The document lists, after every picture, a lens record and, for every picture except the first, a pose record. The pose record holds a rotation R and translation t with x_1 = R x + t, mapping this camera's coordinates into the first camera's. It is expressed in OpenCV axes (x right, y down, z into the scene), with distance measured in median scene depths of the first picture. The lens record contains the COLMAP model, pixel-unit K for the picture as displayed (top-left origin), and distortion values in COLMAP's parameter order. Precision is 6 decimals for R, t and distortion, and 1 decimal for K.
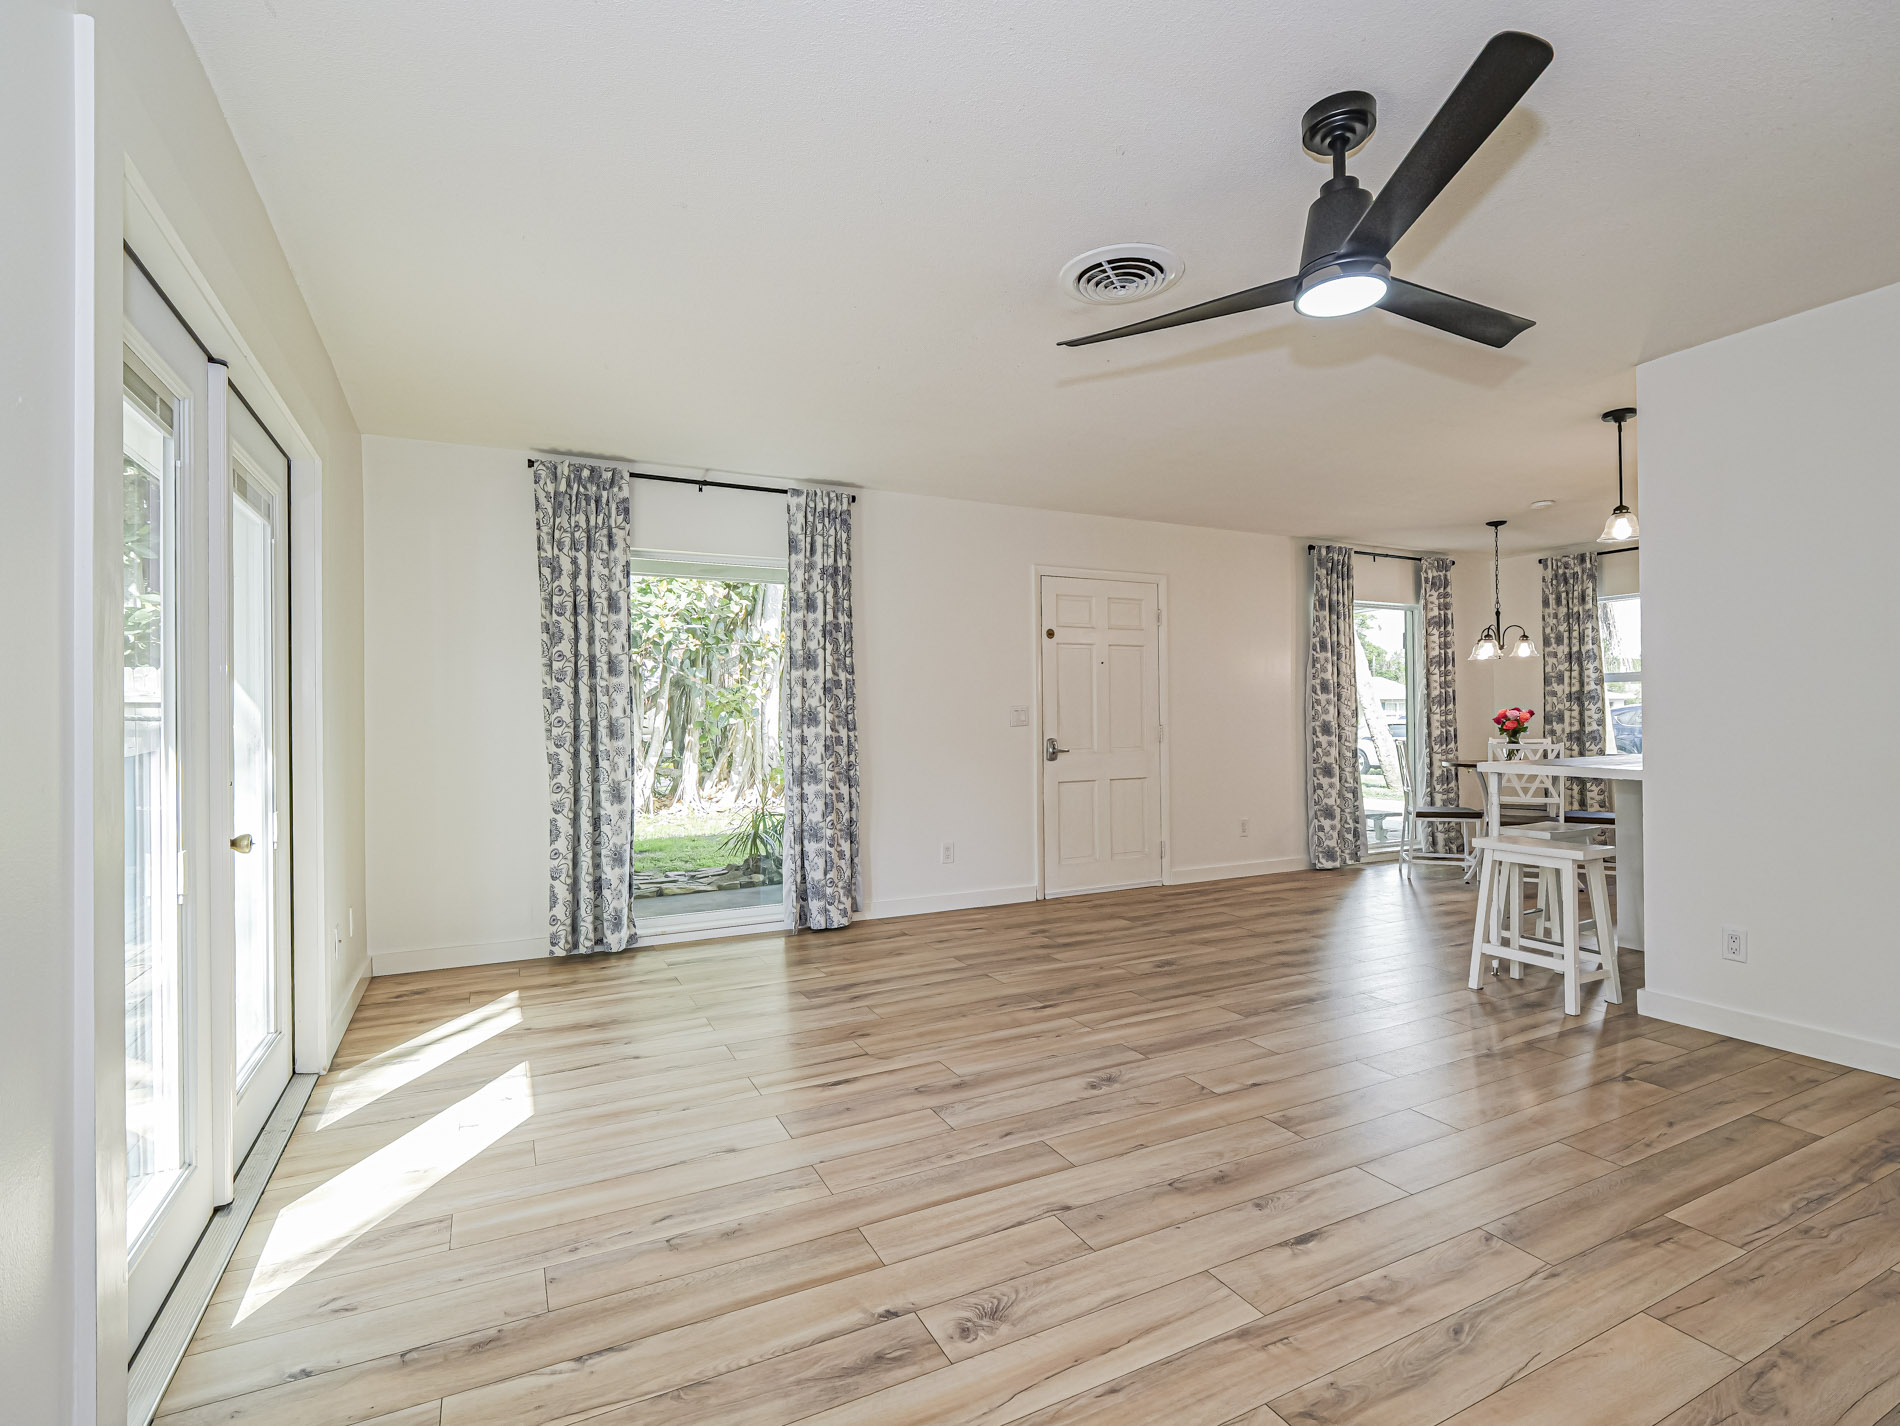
lens RADIAL K [[921.4, 0, 931.0], [0, 921.4, 705.4], [0, 0, 1]] dist [-0.019626, 0.001595]
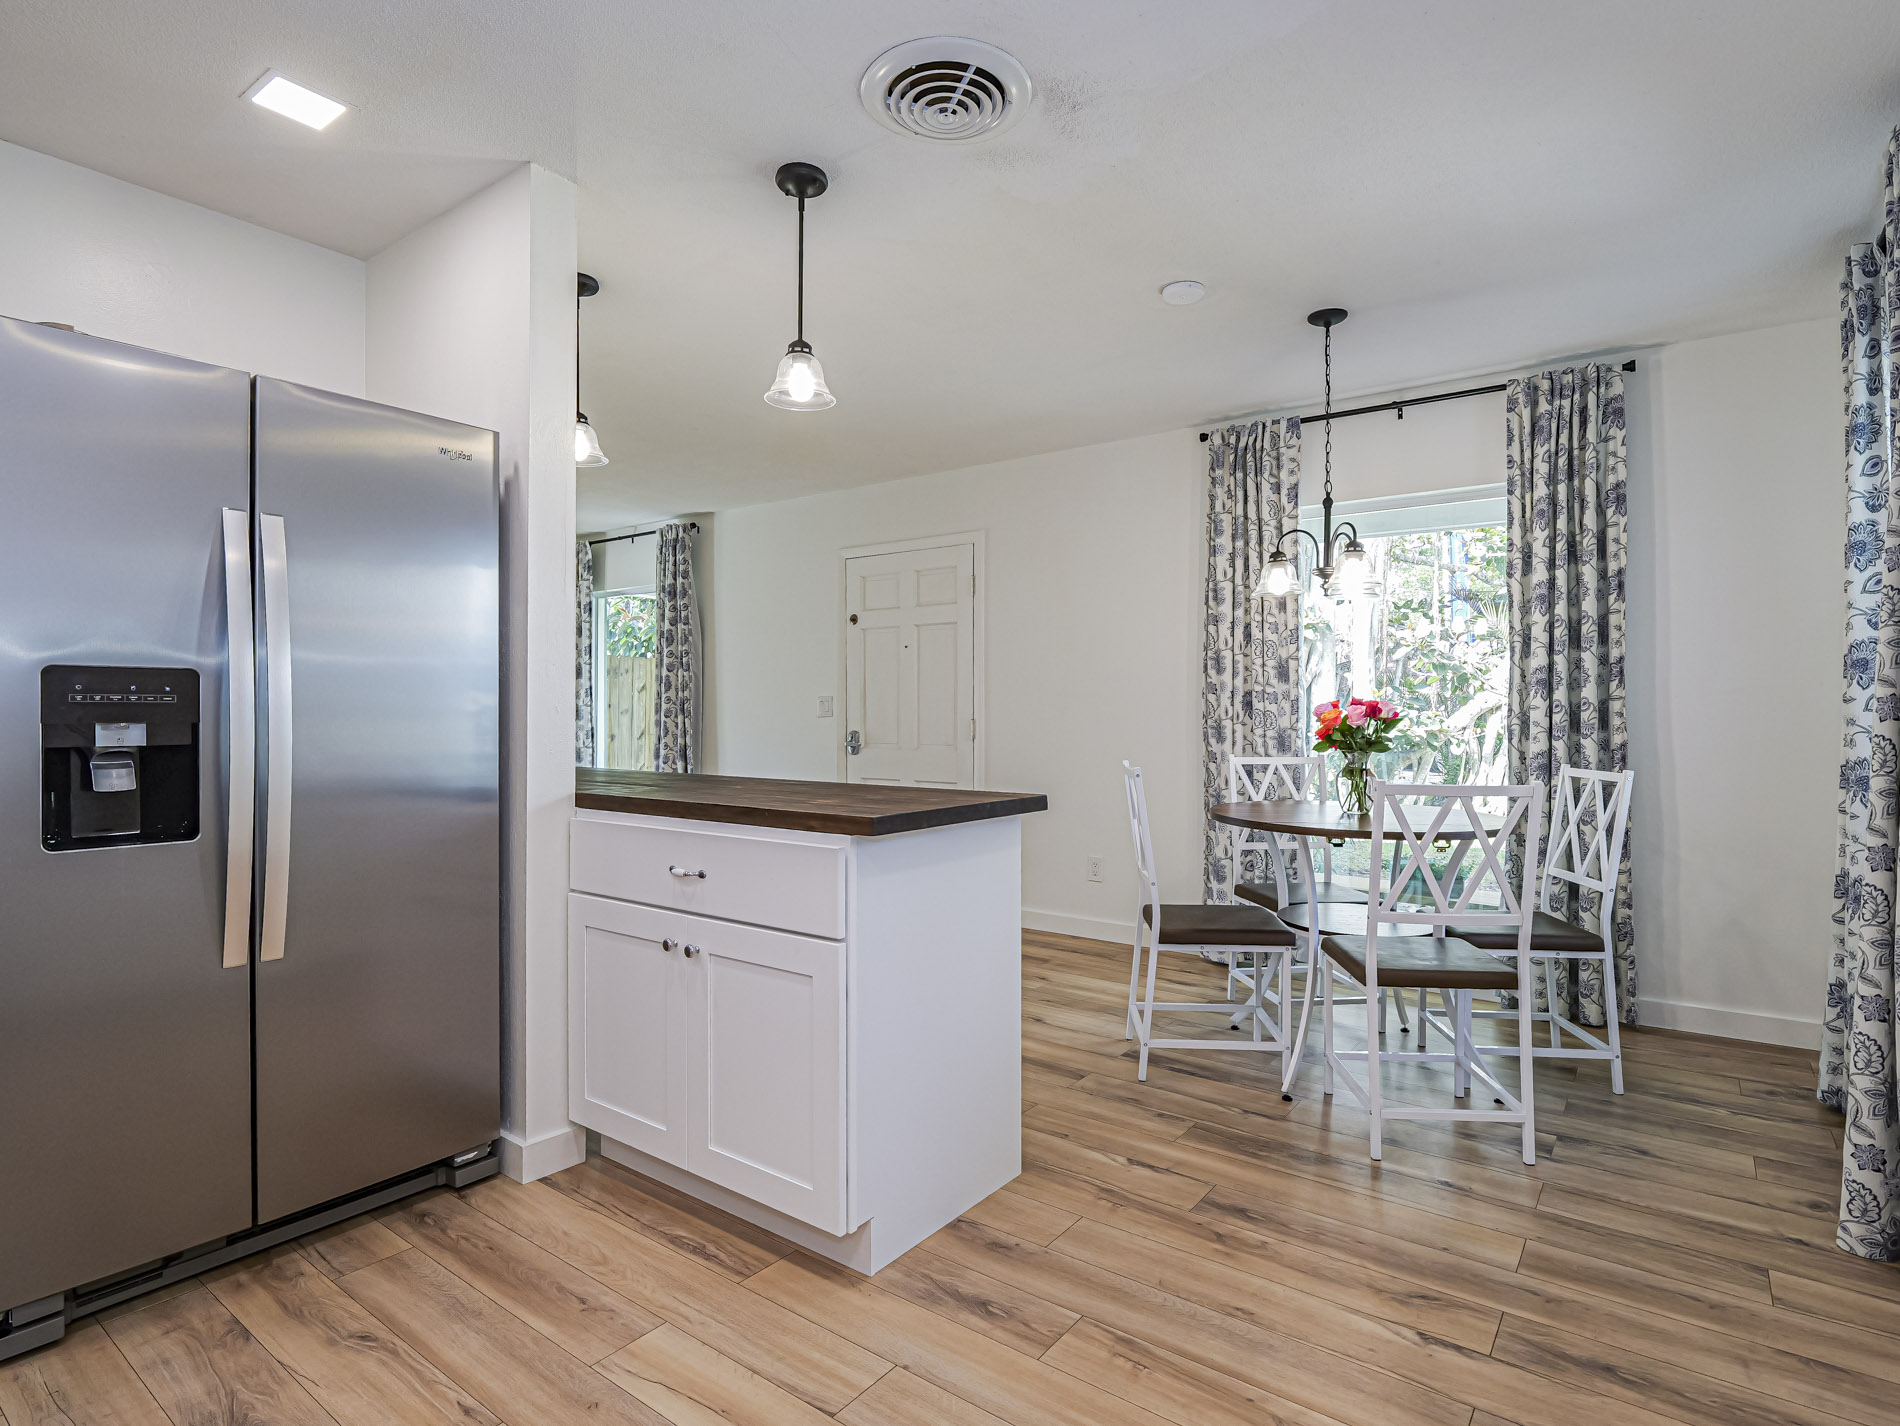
lens RADIAL K [[992.5, 0, 949.8], [0, 992.5, 707.9], [0, 0, 1]] dist [-0.017692, 0.001431]
pose [[0.470853, 0.007817, -0.882177, 1.430882], [0.006952, 0.999897, 0.012571, -0.000508], [0.882184, -0.012052, 0.470750, 0.792950]]
